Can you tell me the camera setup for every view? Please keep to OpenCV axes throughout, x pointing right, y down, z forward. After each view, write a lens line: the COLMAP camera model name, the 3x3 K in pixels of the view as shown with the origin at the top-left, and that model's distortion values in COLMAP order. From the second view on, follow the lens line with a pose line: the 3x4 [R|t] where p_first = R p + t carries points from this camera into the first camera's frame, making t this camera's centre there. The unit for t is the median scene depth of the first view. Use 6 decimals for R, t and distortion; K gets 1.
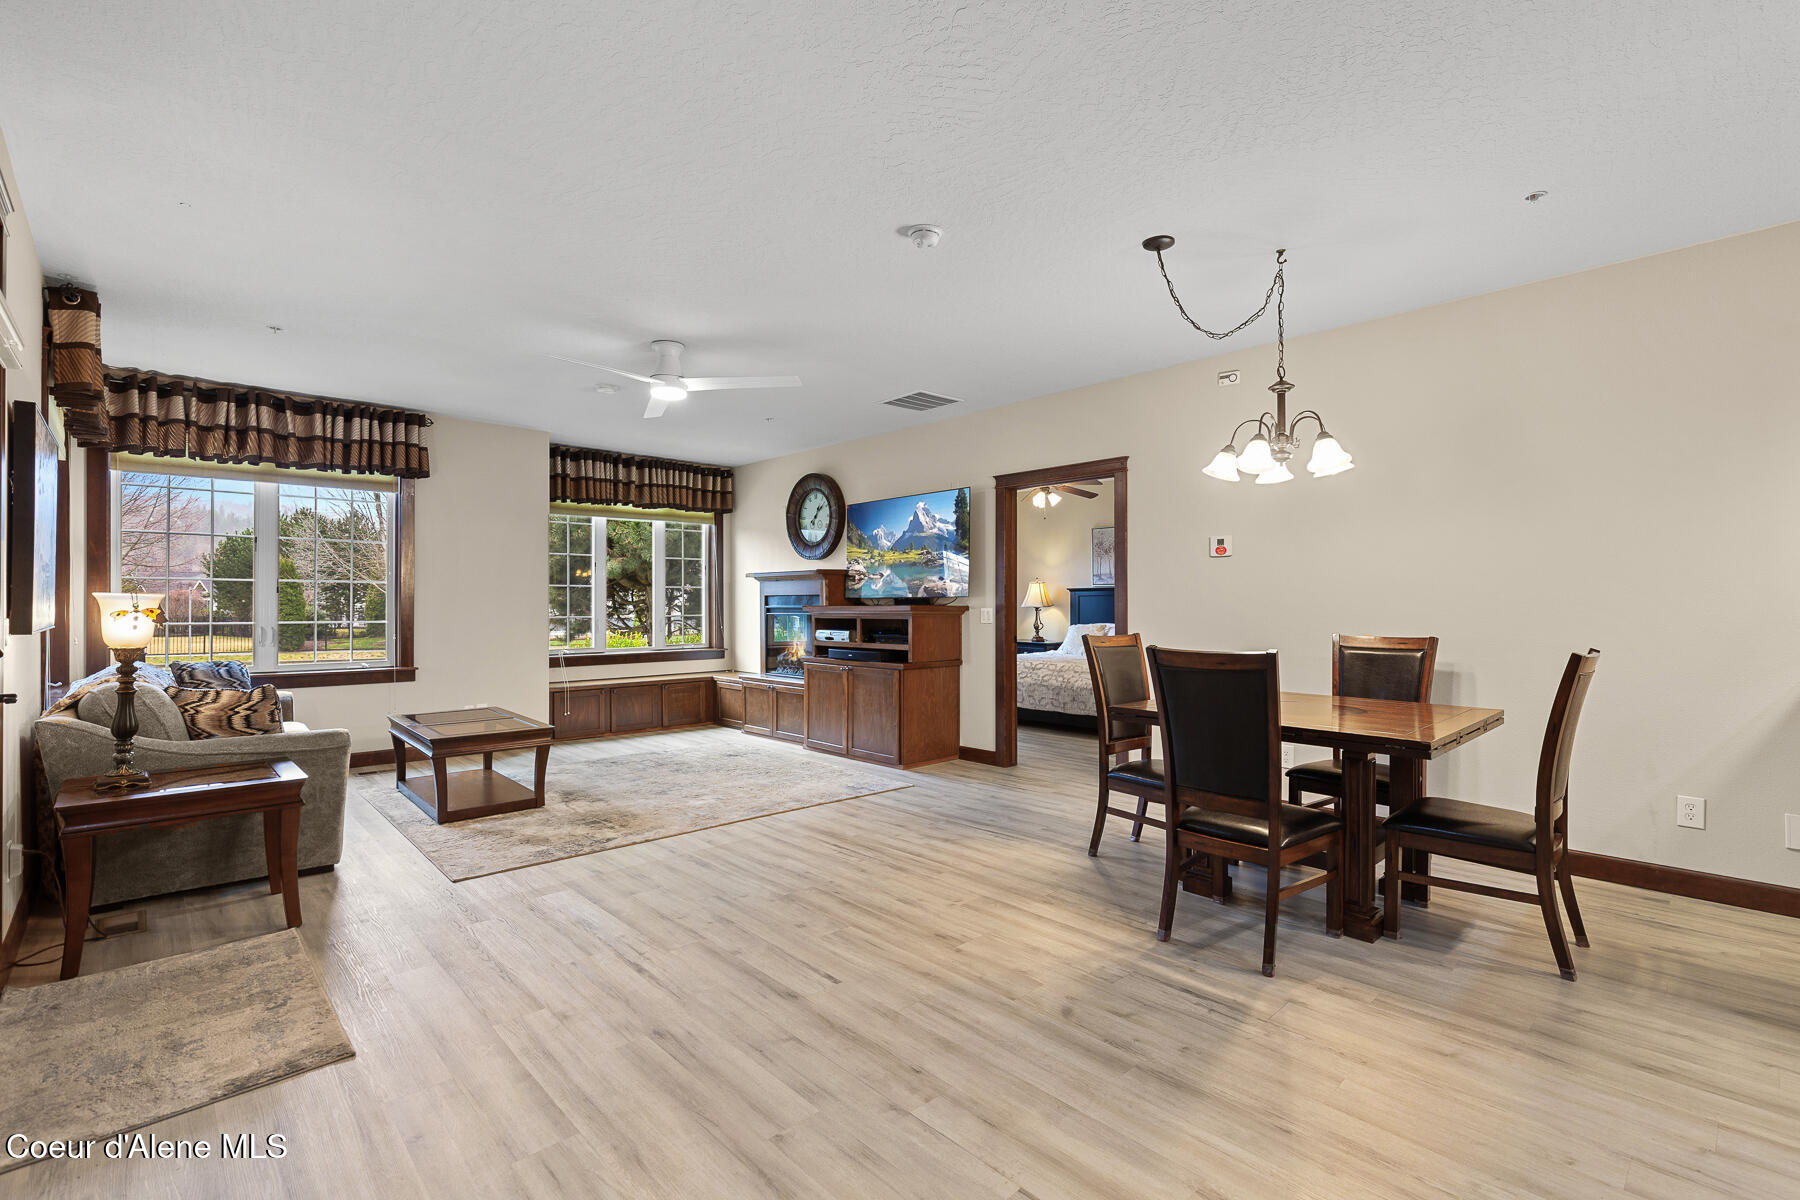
lens RADIAL K [[826.5, 0, 905.3], [0, 826.5, 602.2], [0, 0, 1]] dist [0.004040, 0.000610]
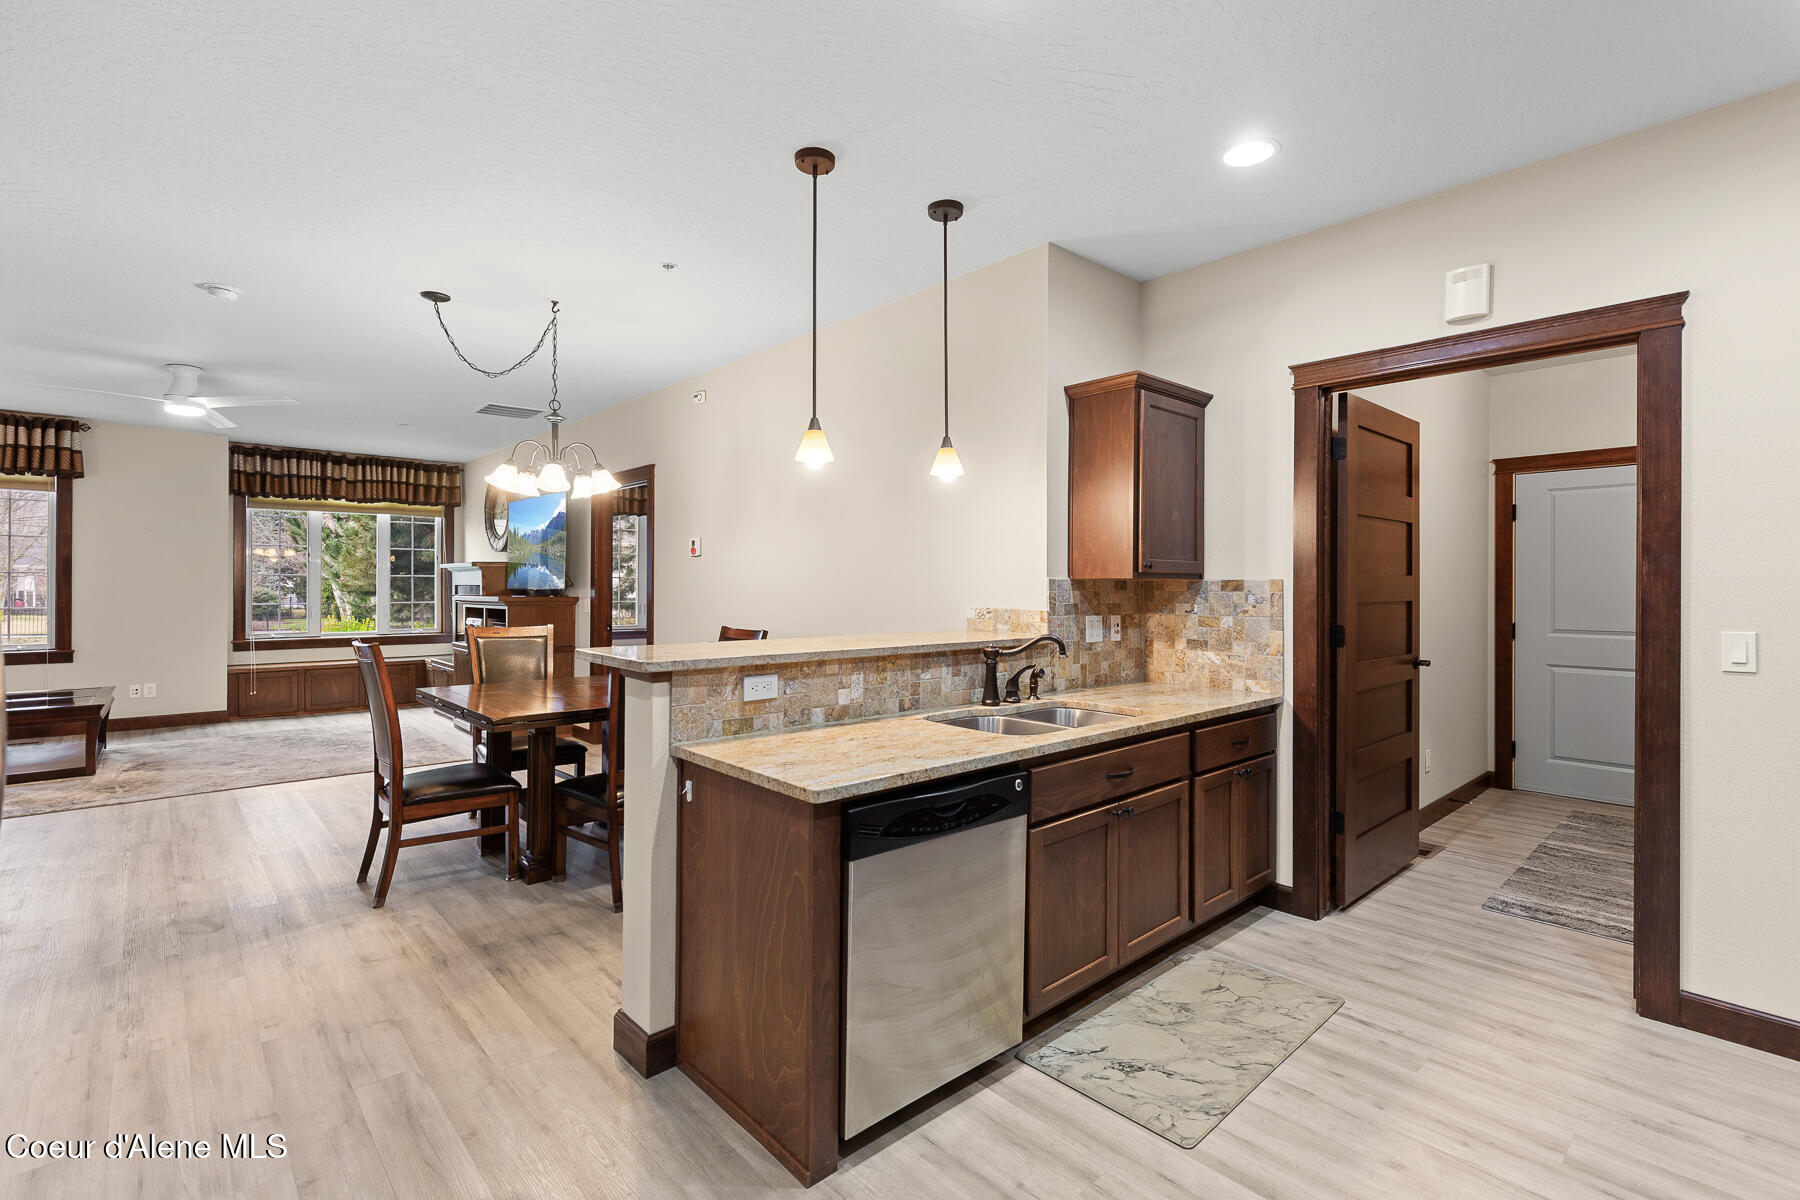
lens RADIAL K [[826.5, 0, 900.8], [0, 826.5, 589.2], [0, 0, 1]] dist [0.004040, 0.000610]
pose [[0.999950, 0.004604, -0.008825, 0.539791], [-0.004551, 0.999972, 0.005952, -0.014673], [0.008852, -0.005912, 0.999943, -0.097866]]
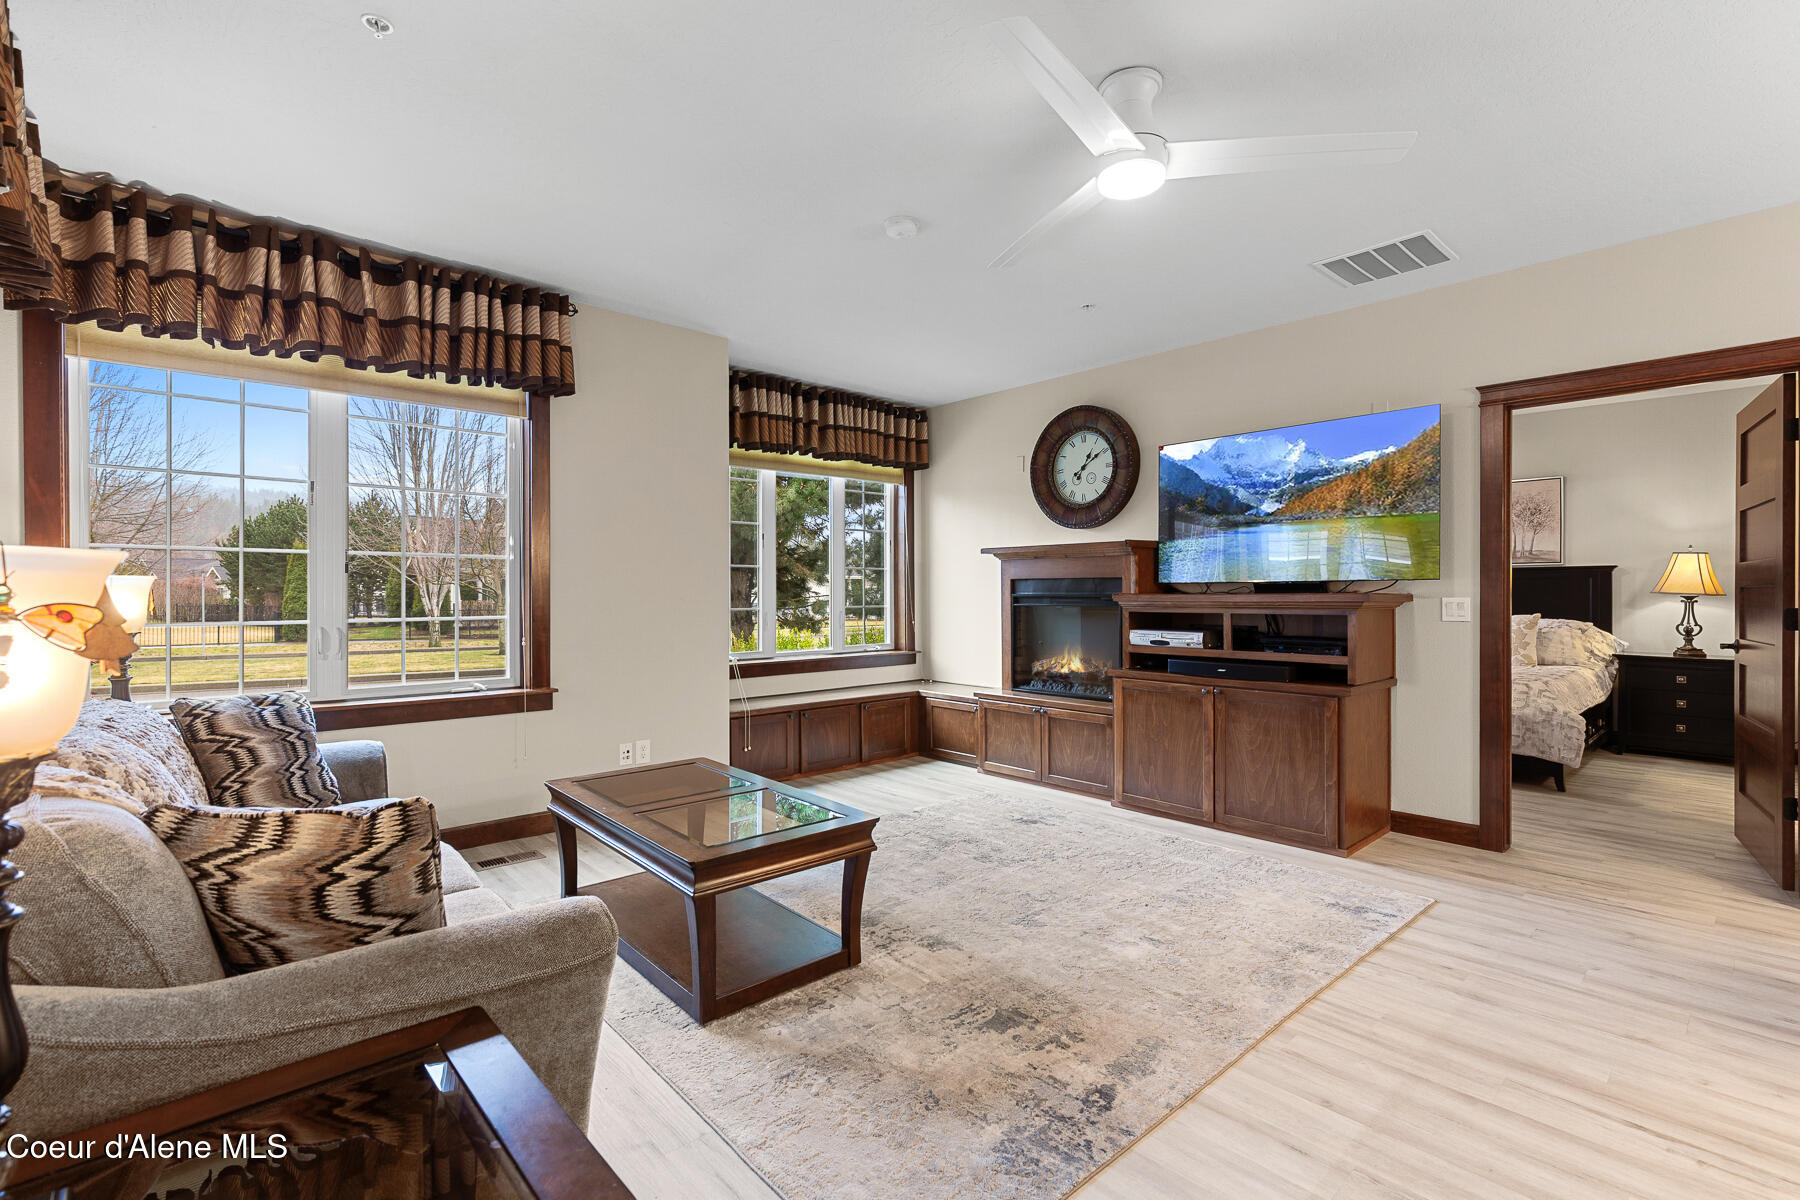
lens RADIAL K [[826.5, 0, 911.6], [0, 826.5, 597.8], [0, 0, 1]] dist [0.004040, 0.000610]
pose [[0.999989, 0.000305, -0.004610, -0.321133], [-0.000262, 0.999956, 0.009393, 0.001558], [0.004613, -0.009392, 0.999945, 0.369405]]
